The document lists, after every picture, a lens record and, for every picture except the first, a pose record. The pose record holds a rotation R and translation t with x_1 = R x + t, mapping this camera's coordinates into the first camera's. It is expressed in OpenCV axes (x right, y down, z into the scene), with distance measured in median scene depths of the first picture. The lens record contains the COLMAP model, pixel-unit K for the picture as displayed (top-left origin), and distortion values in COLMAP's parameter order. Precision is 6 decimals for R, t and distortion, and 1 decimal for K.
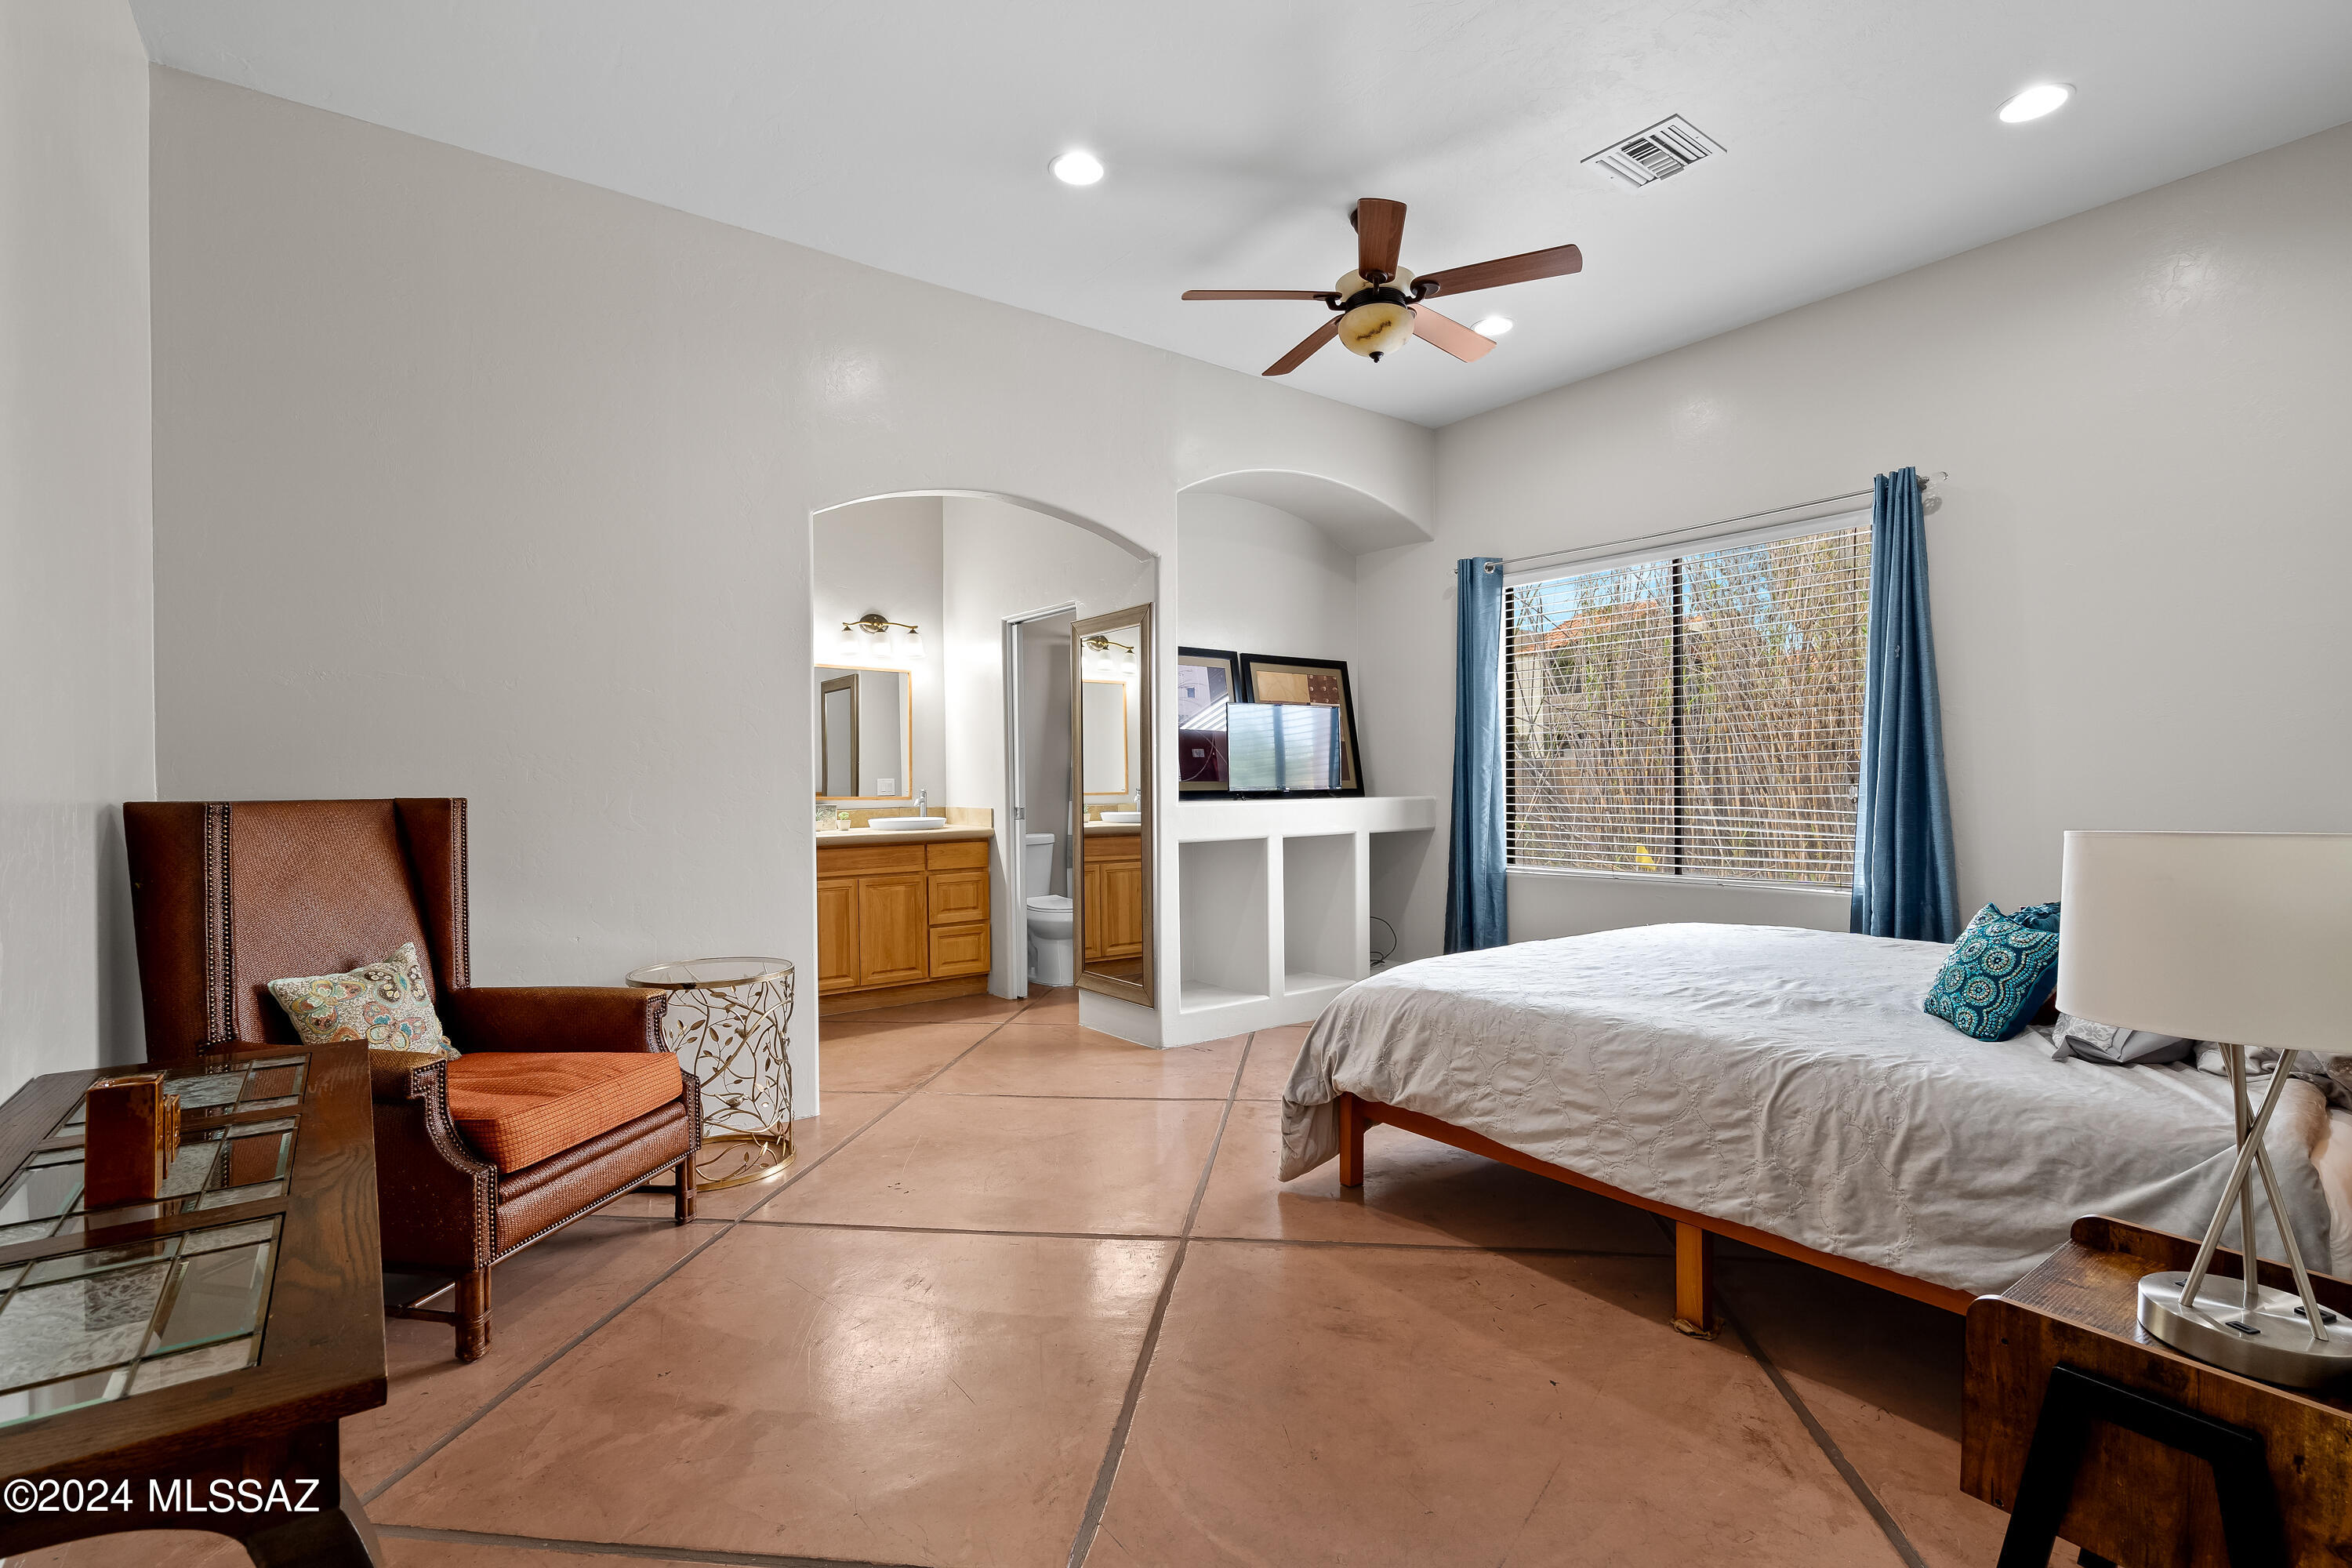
lens RADIAL K [[1101.7, 0, 1180.3], [0, 1101.7, 767.0], [0, 0, 1]] dist [-0.003444, -0.000413]
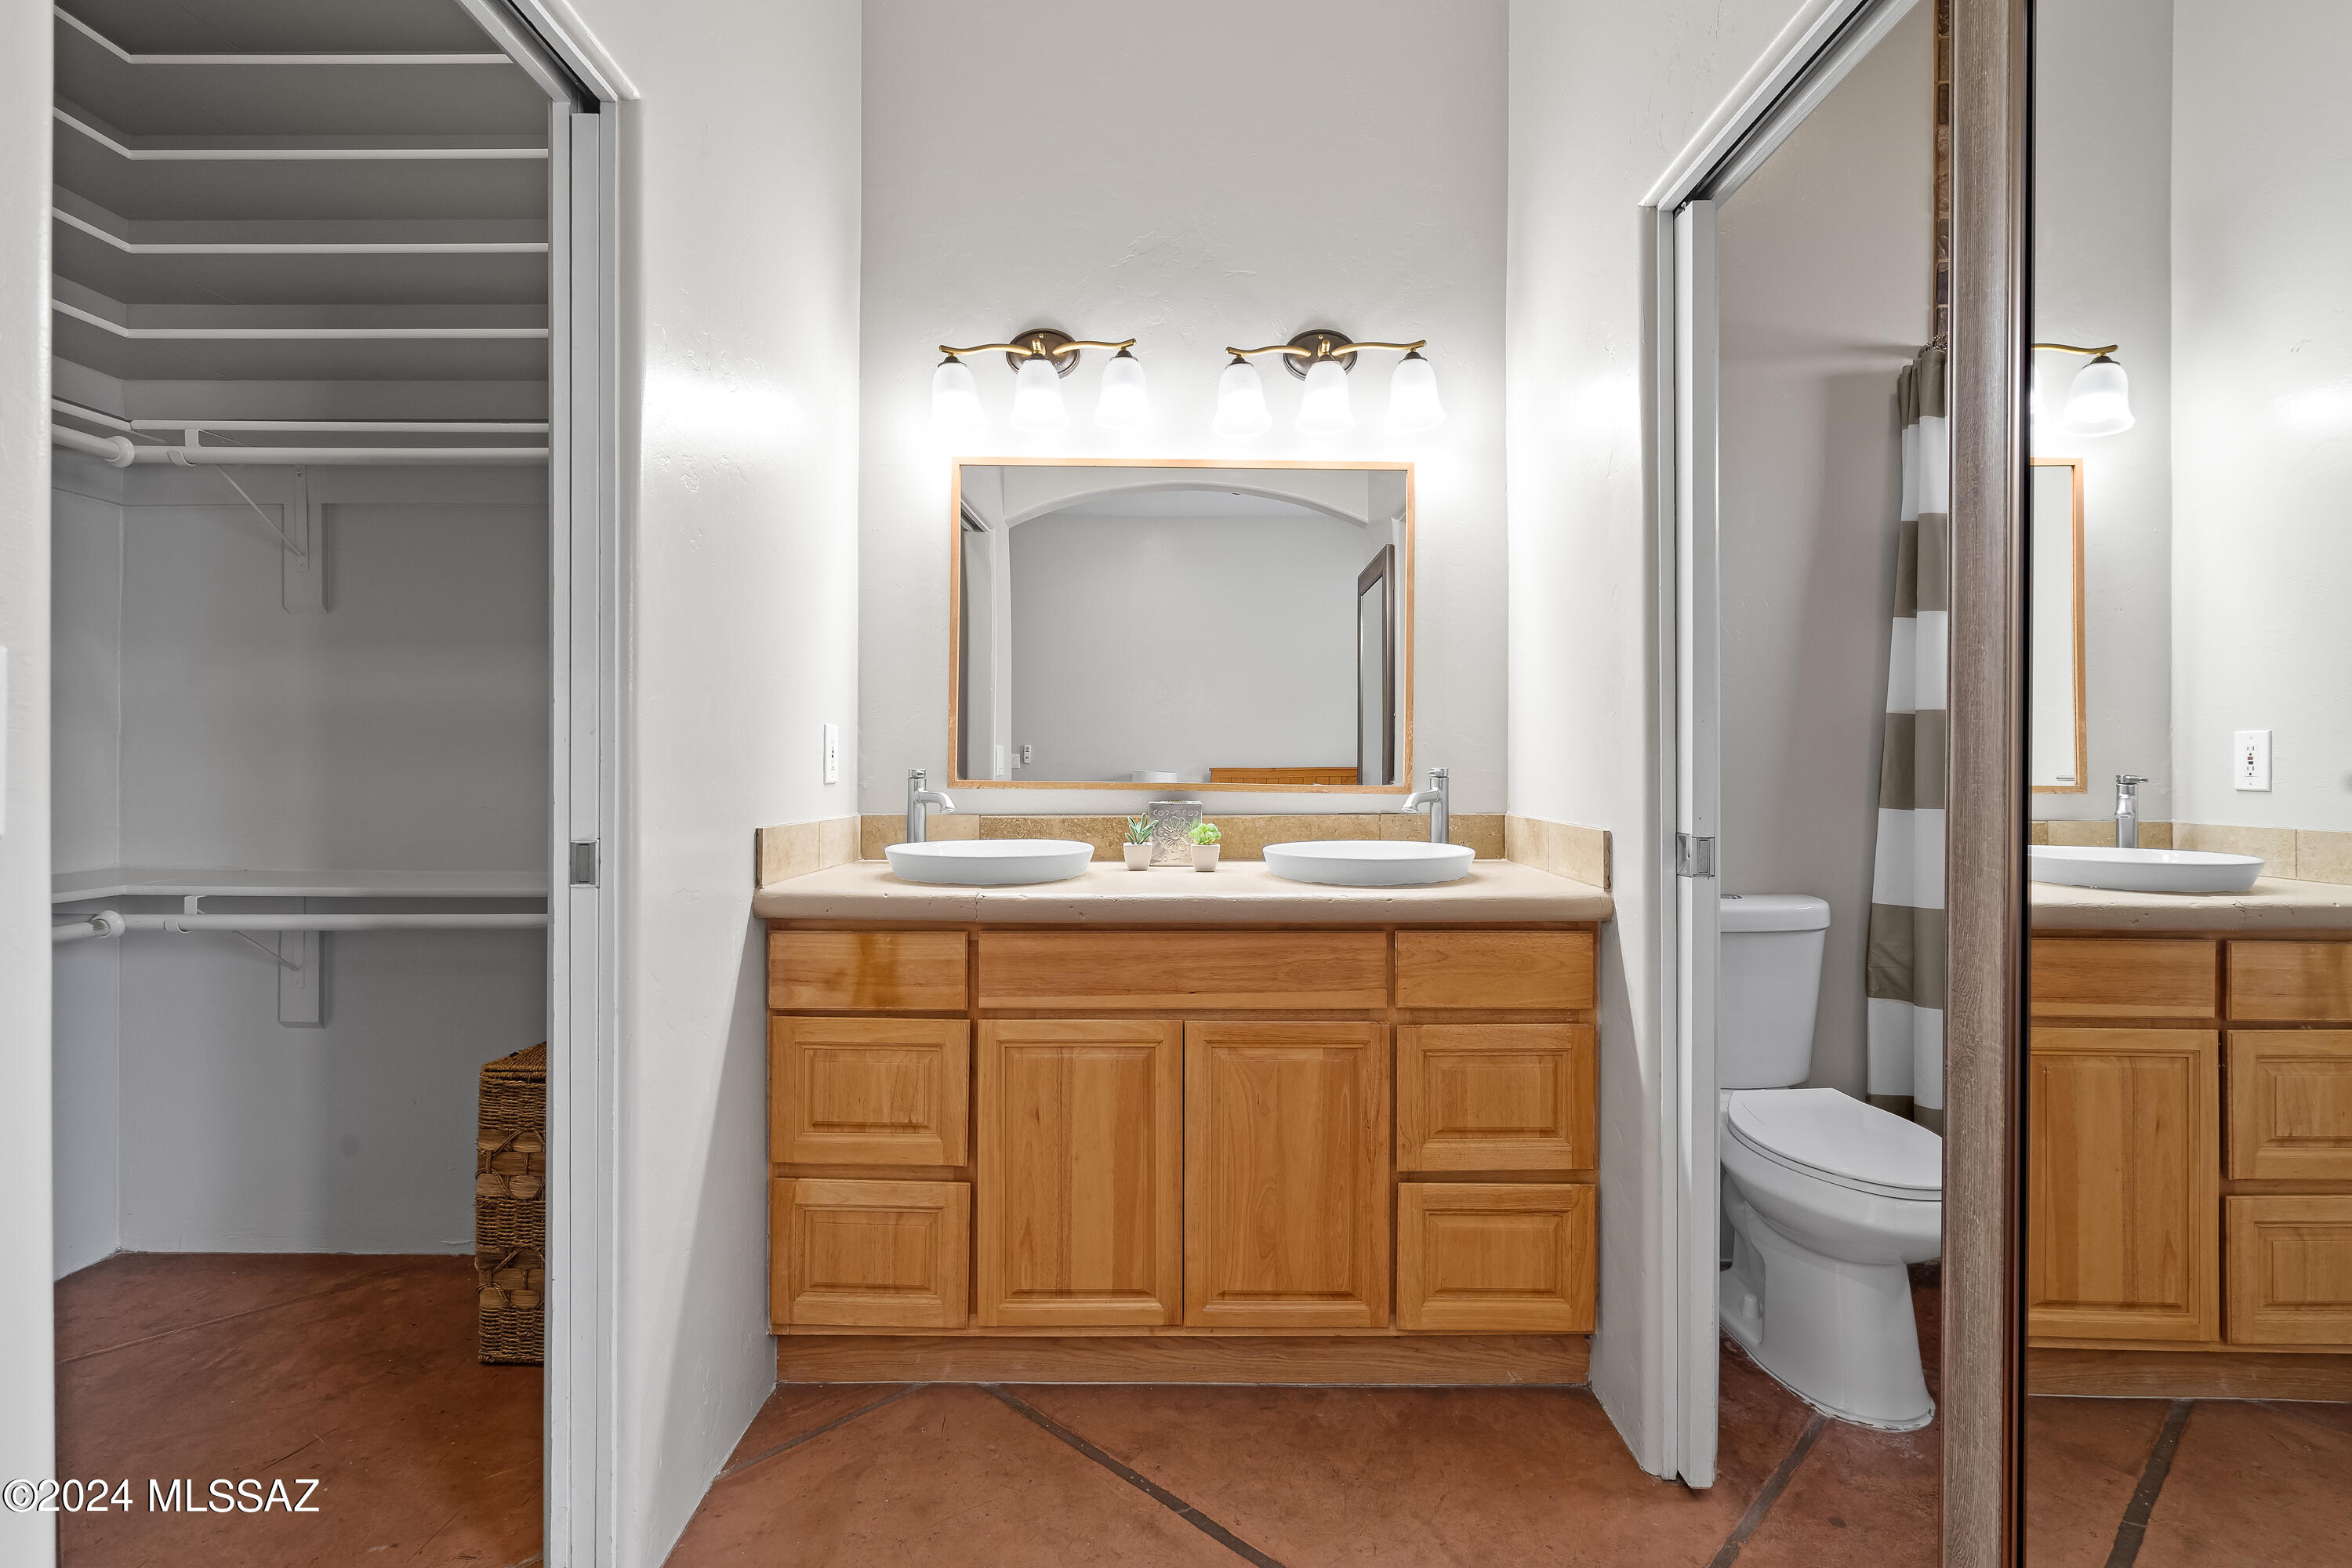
lens RADIAL K [[1101.7, 0, 1180.3], [0, 1101.7, 767.0], [0, 0, 1]] dist [-0.003444, -0.000413]
pose [[0.798875, 0.015166, -0.601306, -0.079852], [-0.002561, 0.999759, 0.021813, 0.012748], [0.601492, -0.015886, 0.798721, 0.686092]]
